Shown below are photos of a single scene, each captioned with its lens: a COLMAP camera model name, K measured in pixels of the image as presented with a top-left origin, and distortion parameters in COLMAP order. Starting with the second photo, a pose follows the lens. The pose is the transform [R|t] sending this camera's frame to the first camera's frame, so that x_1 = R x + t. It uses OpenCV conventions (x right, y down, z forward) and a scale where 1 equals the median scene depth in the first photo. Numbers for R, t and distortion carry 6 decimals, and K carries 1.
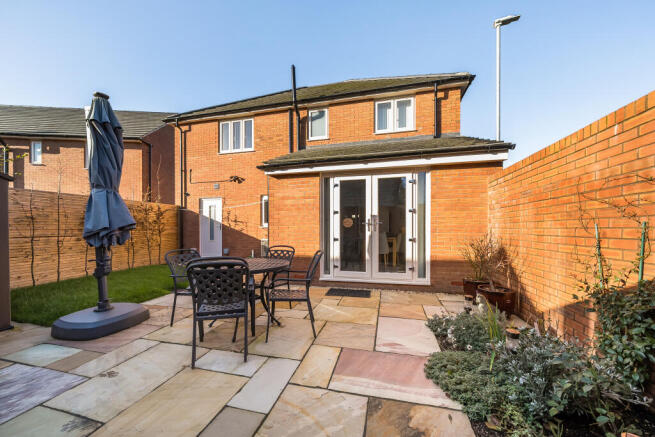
lens RADIAL K [[243.1, 0, 326.0], [0, 243.1, 220.2], [0, 0, 1]] dist [-0.009310, -0.000221]
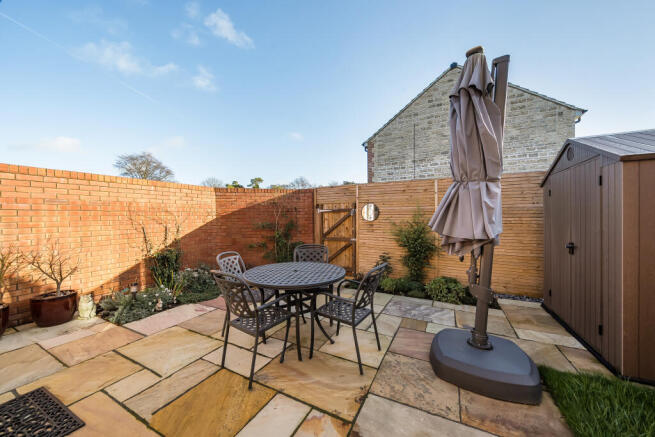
lens RADIAL K [[243.1, 0, 326.0], [0, 243.1, 220.2], [0, 0, 1]] dist [-0.009310, -0.000221]
pose [[-0.975152, 0.000620, 0.221535, -0.939797], [-0.002039, 0.999929, -0.011775, -0.022187], [-0.221526, -0.011934, -0.975081, 2.670348]]
